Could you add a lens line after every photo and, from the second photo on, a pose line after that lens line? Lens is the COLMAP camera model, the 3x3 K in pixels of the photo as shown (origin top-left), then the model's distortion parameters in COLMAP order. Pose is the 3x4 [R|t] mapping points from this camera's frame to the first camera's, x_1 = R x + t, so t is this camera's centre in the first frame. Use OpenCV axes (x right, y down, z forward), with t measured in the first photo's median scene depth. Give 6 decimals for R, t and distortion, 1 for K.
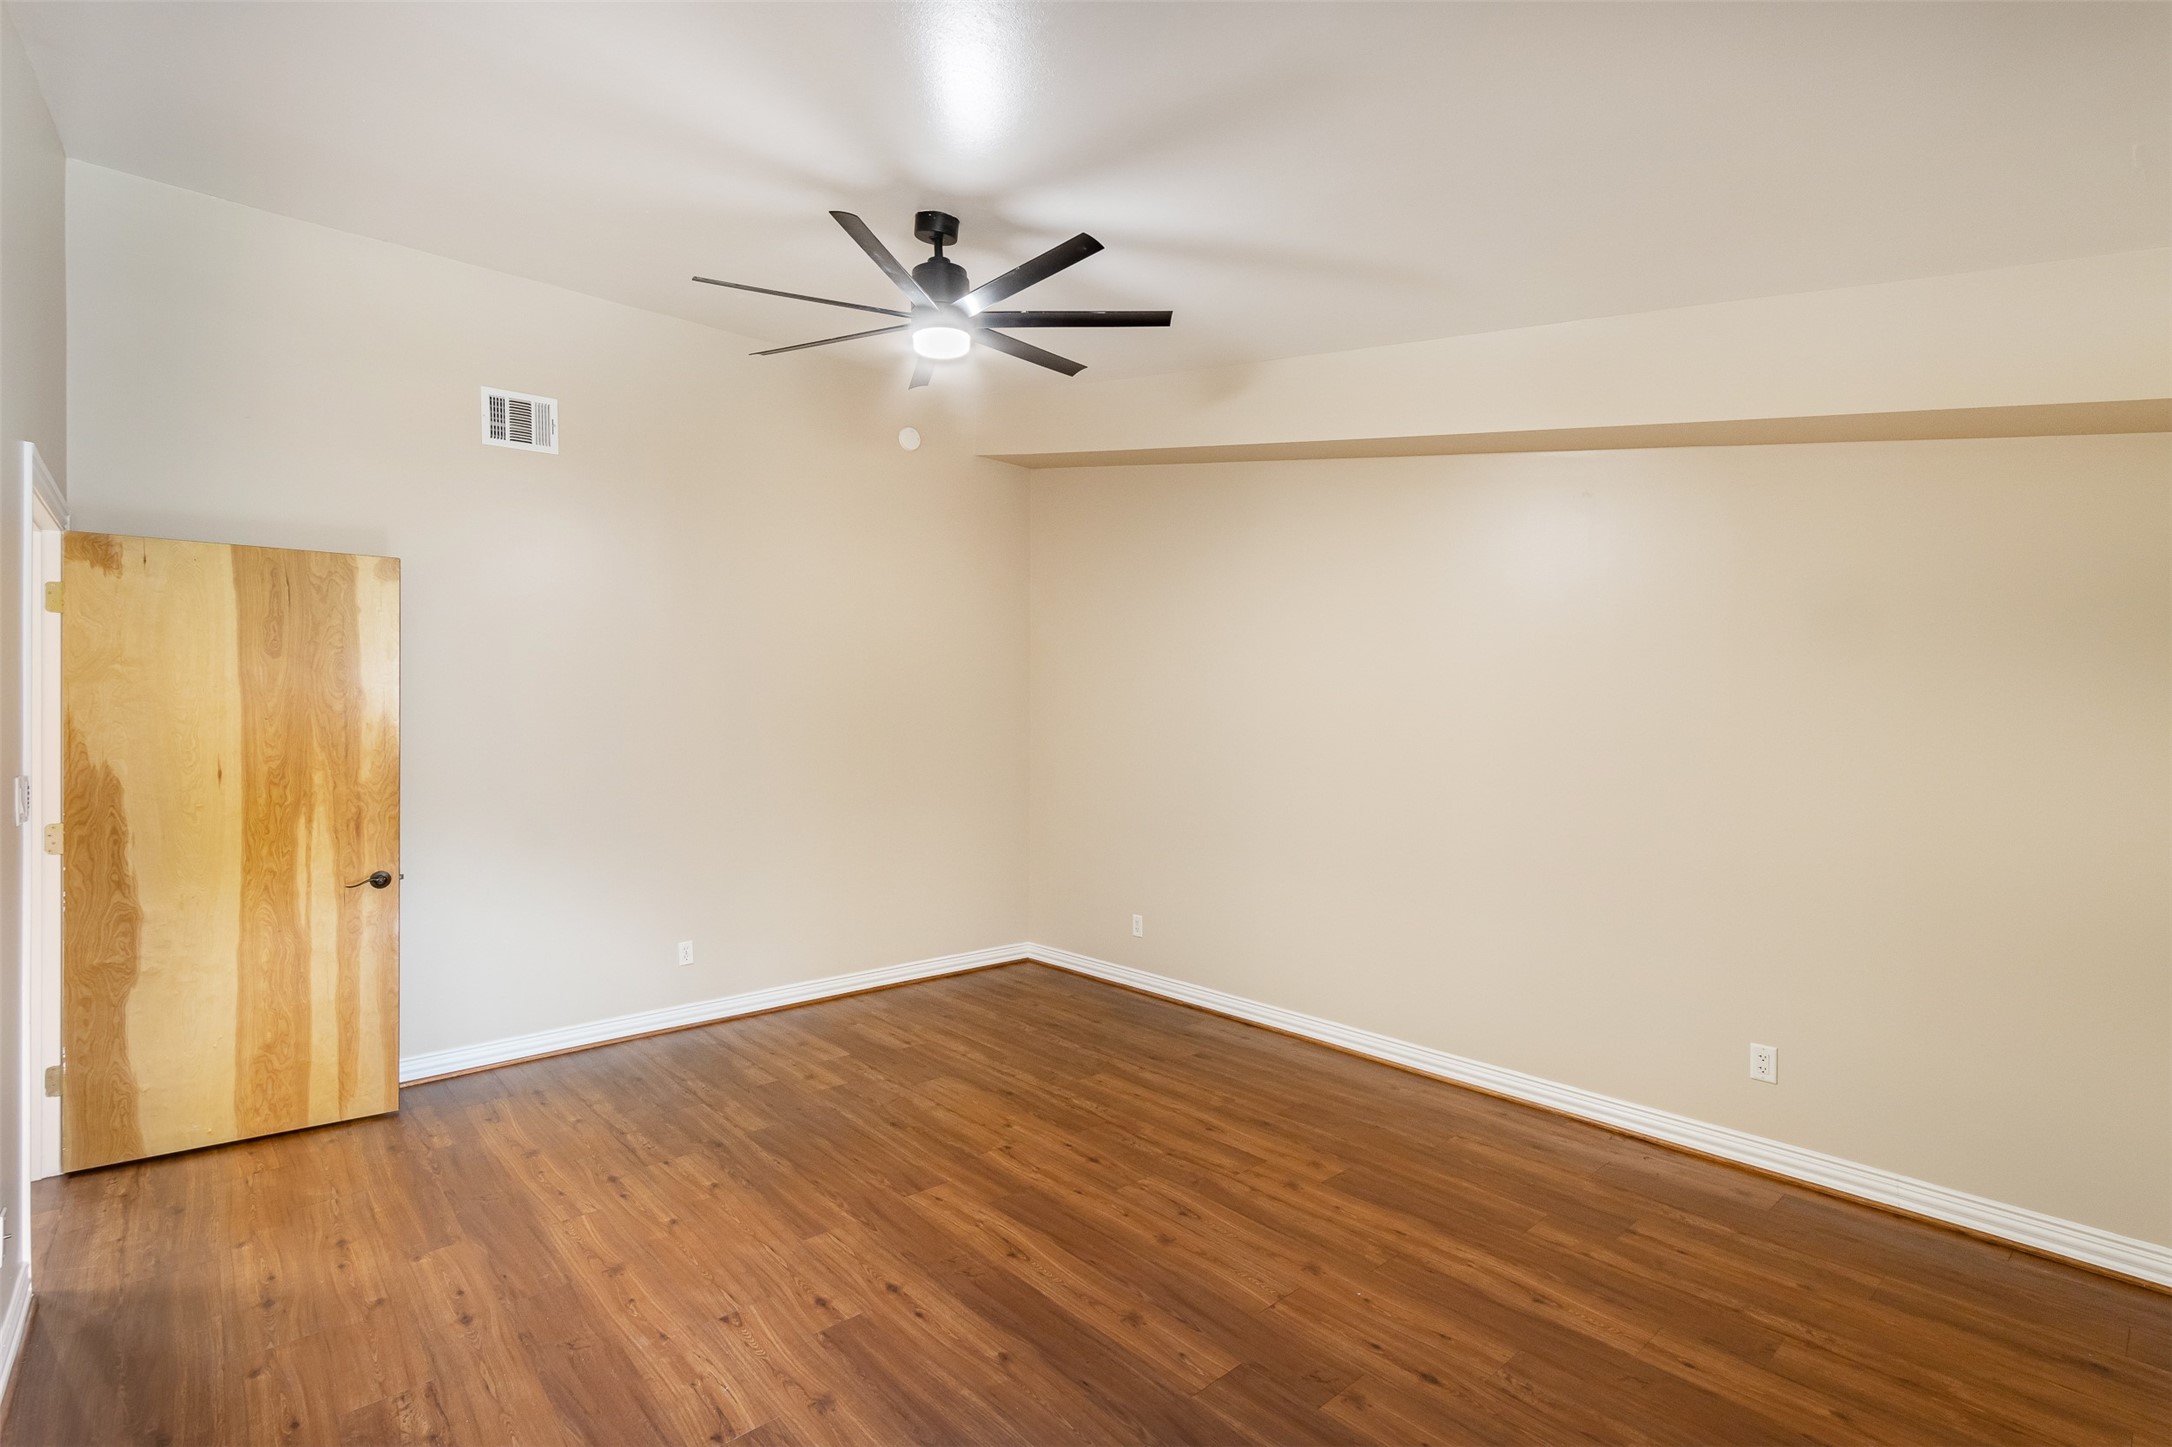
lens RADIAL K [[987.3, 0, 1085.2], [0, 987.3, 752.8], [0, 0, 1]] dist [0.049064, -0.000031]
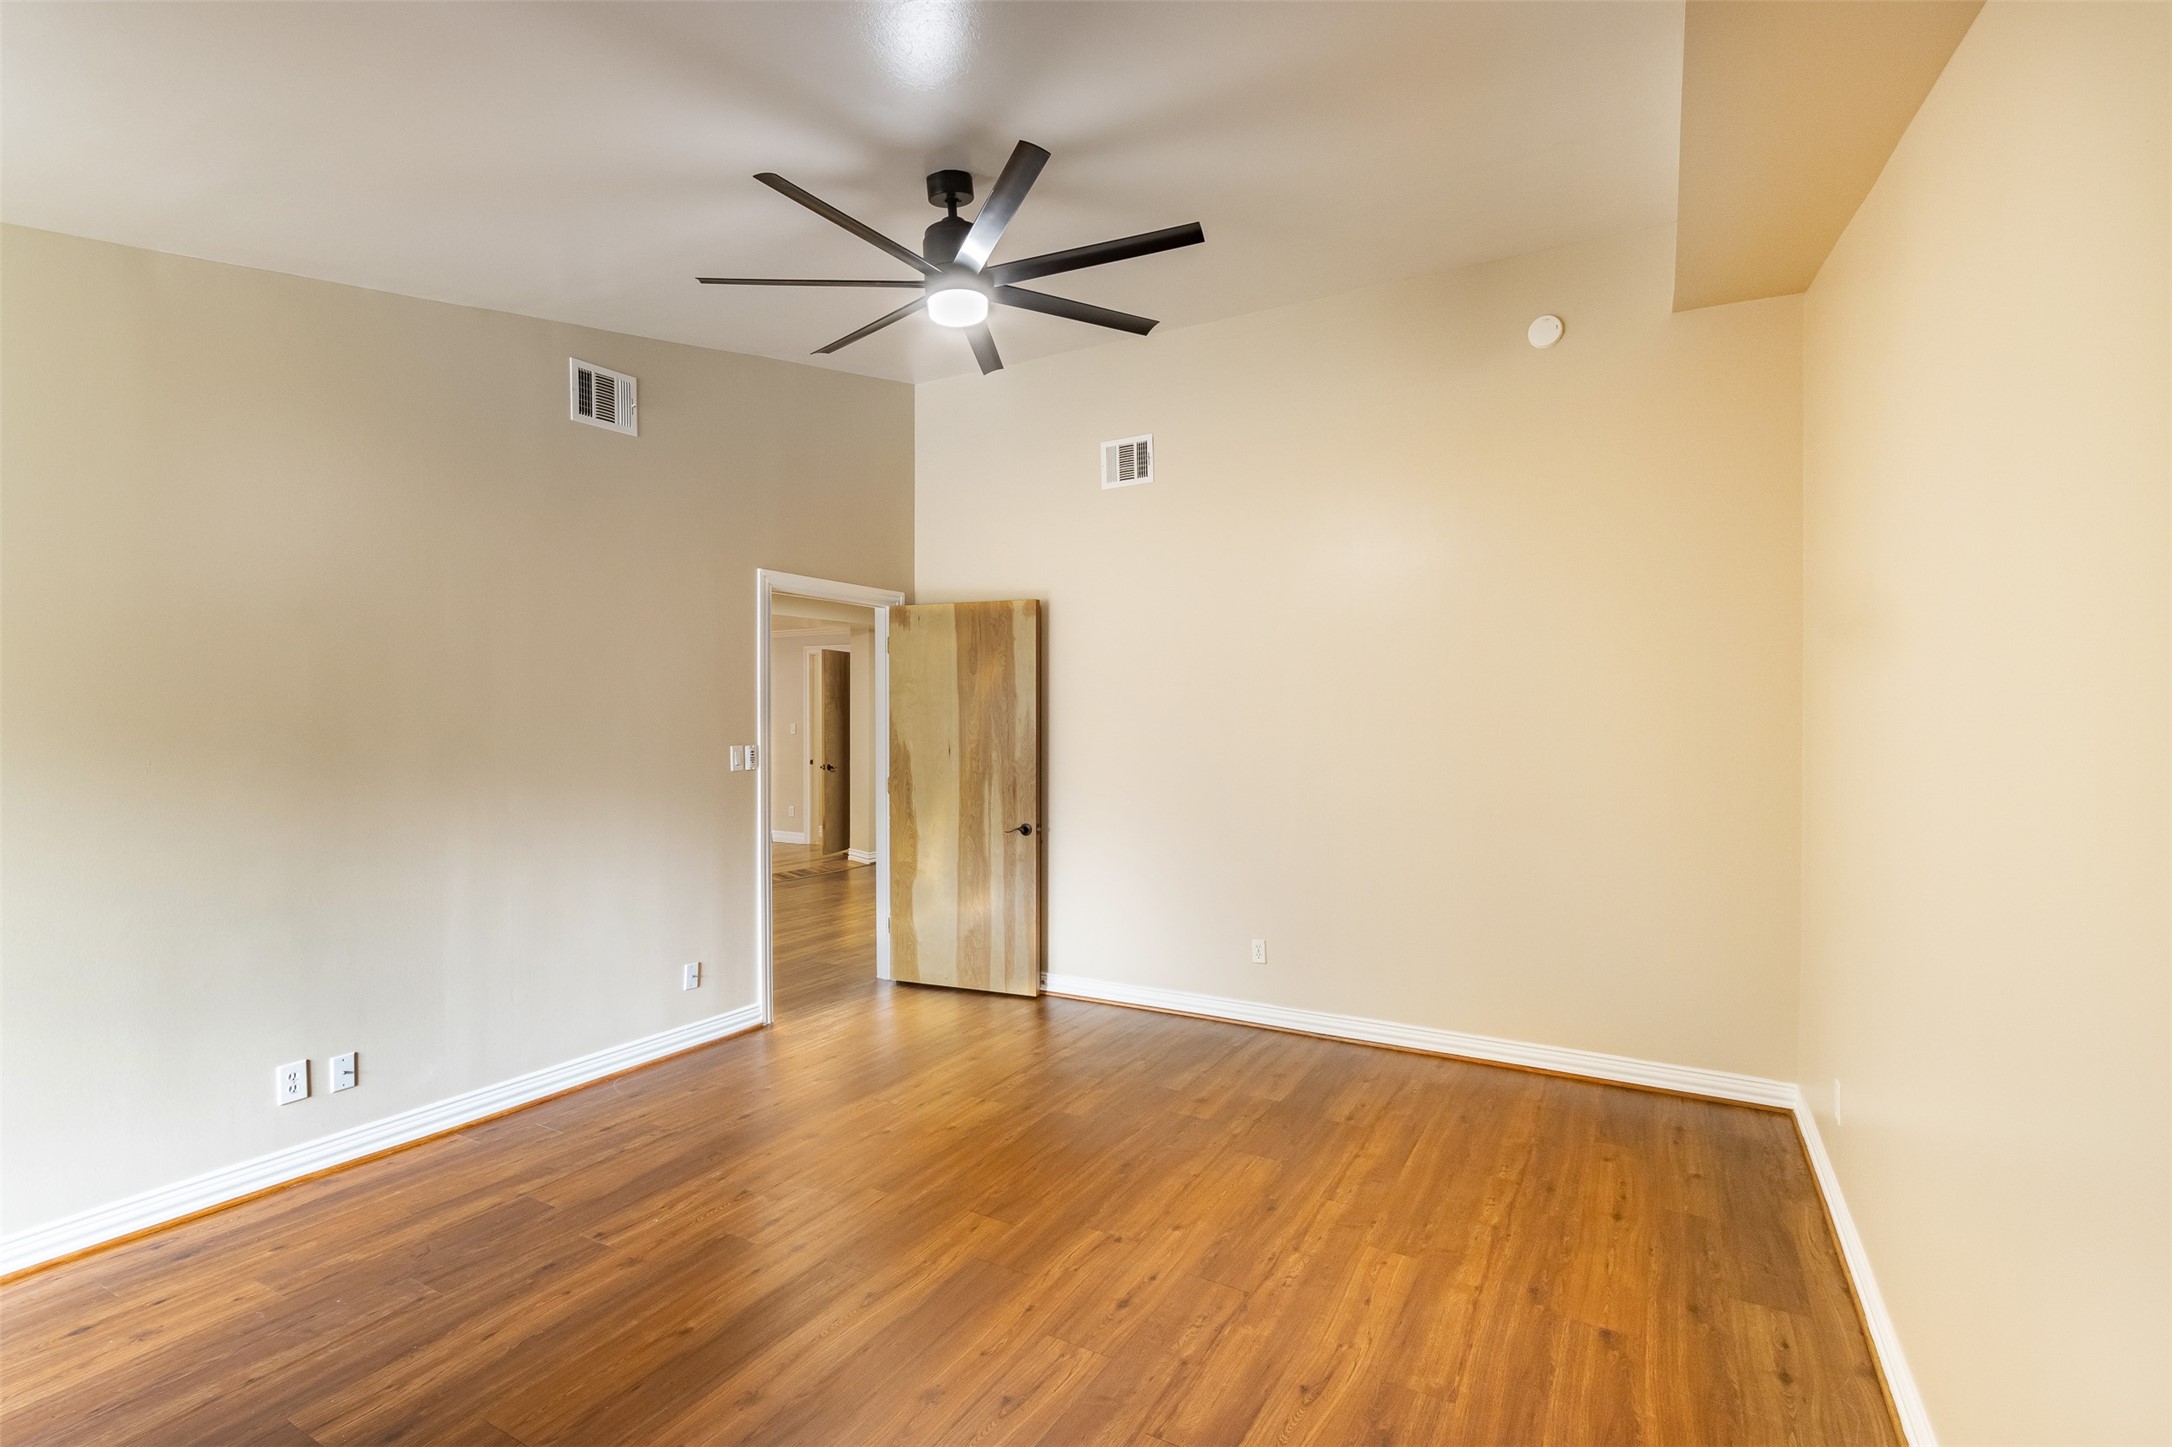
lens RADIAL K [[1026.2, 0, 1070.4], [0, 1026.2, 723.5], [0, 0, 1]] dist [0.002919, 0.000415]
pose [[0.304455, -0.007082, -0.952500, 0.632479], [-0.027427, 0.999493, -0.016198, 0.000256], [0.952132, 0.031056, 0.304107, 0.643485]]
